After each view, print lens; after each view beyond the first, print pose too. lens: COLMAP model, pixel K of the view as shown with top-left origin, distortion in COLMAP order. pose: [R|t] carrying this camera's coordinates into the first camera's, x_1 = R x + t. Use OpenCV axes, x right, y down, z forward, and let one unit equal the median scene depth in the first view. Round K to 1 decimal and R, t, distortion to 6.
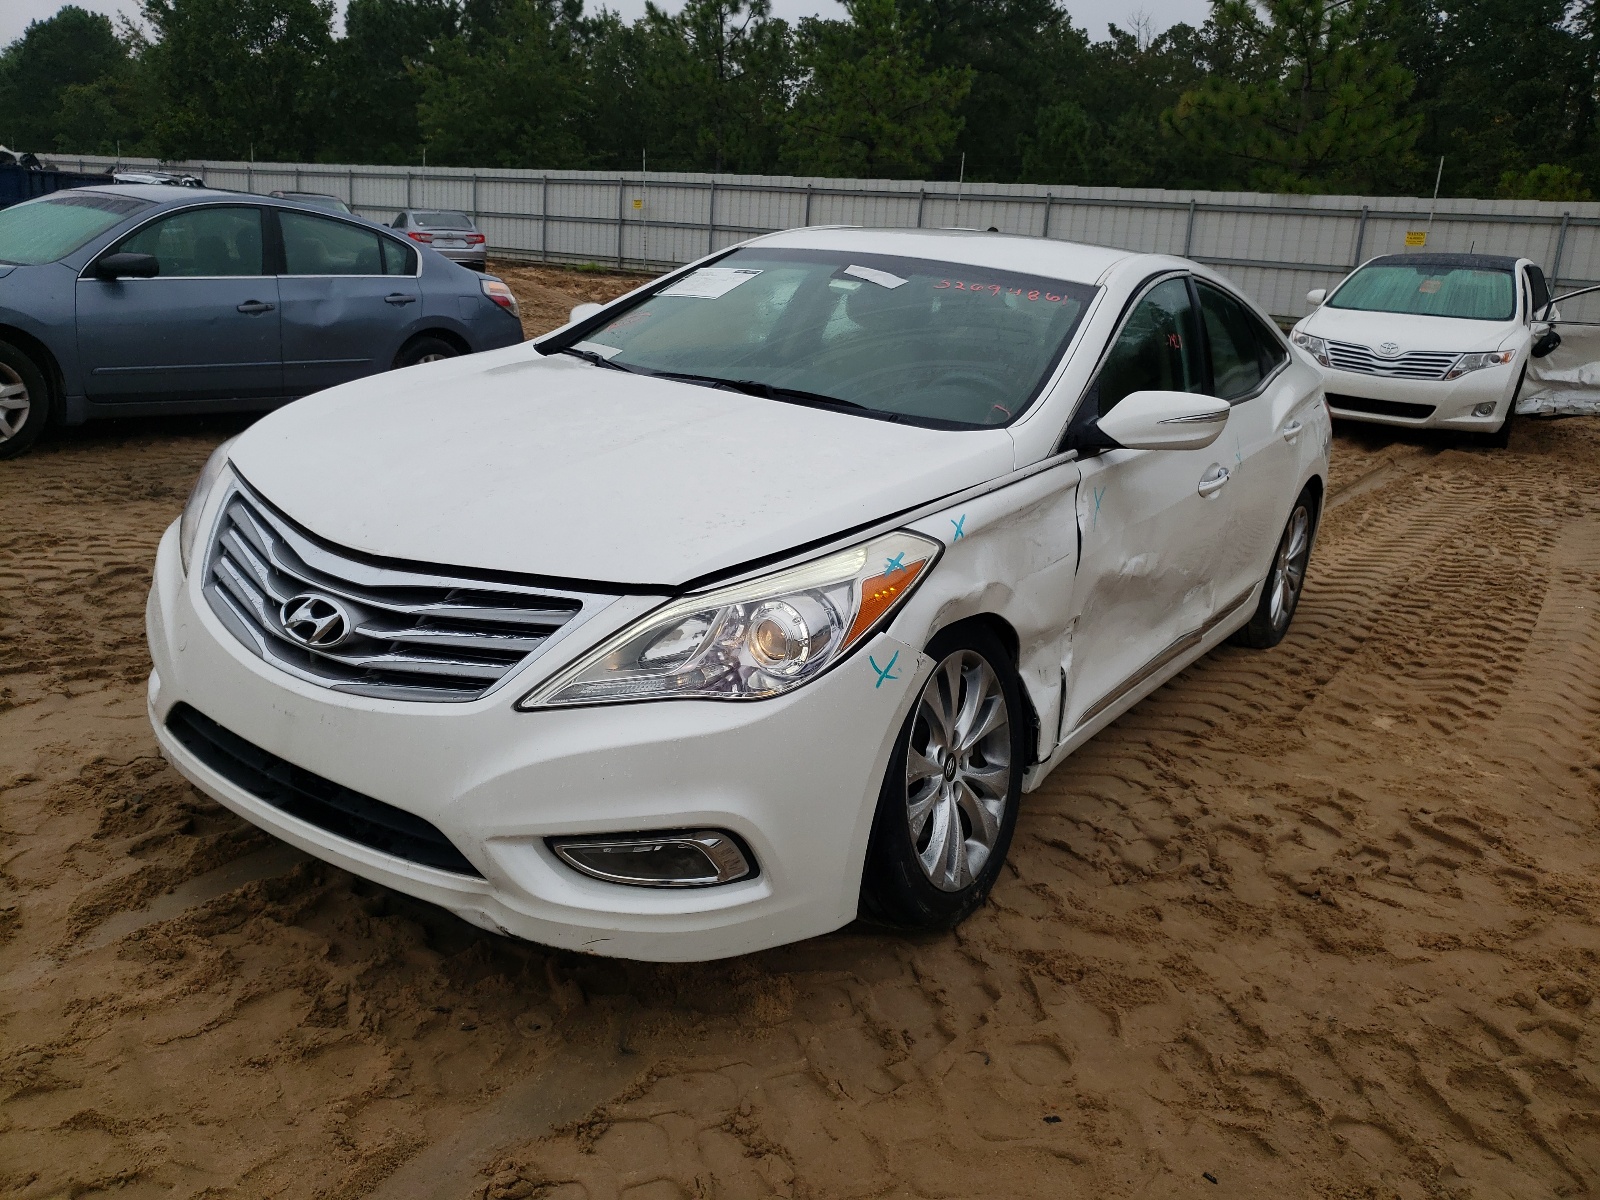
lens RADIAL K [[1207.3, 0, 807.7], [0, 1207.3, 585.3], [0, 0, 1]] dist [-0.003159, 0.004055]
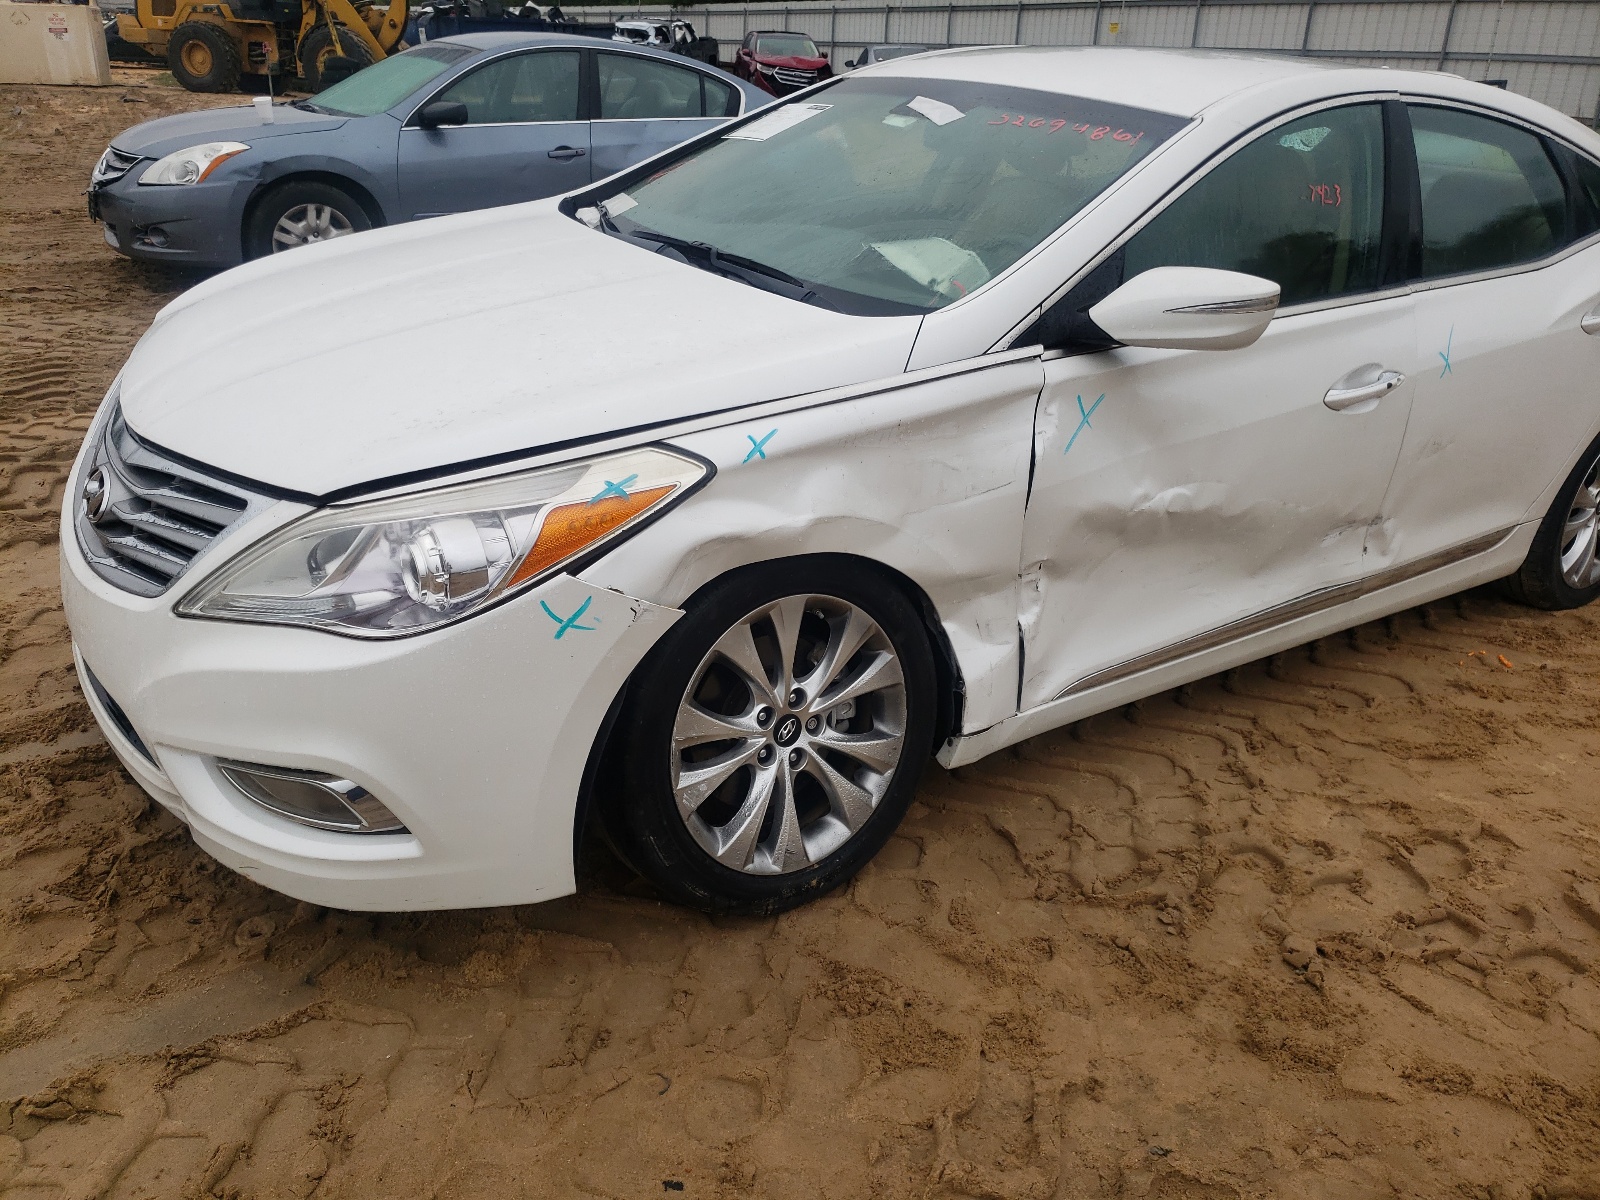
lens RADIAL K [[1207.3, 0, 799.2], [0, 1207.3, 595.6], [0, 0, 1]] dist [-0.003159, 0.004055]
pose [[0.925105, 0.118886, -0.360621, 0.372239], [-0.070517, 0.986991, 0.144484, -0.055441], [0.373107, -0.108233, 0.921454, 0.224119]]
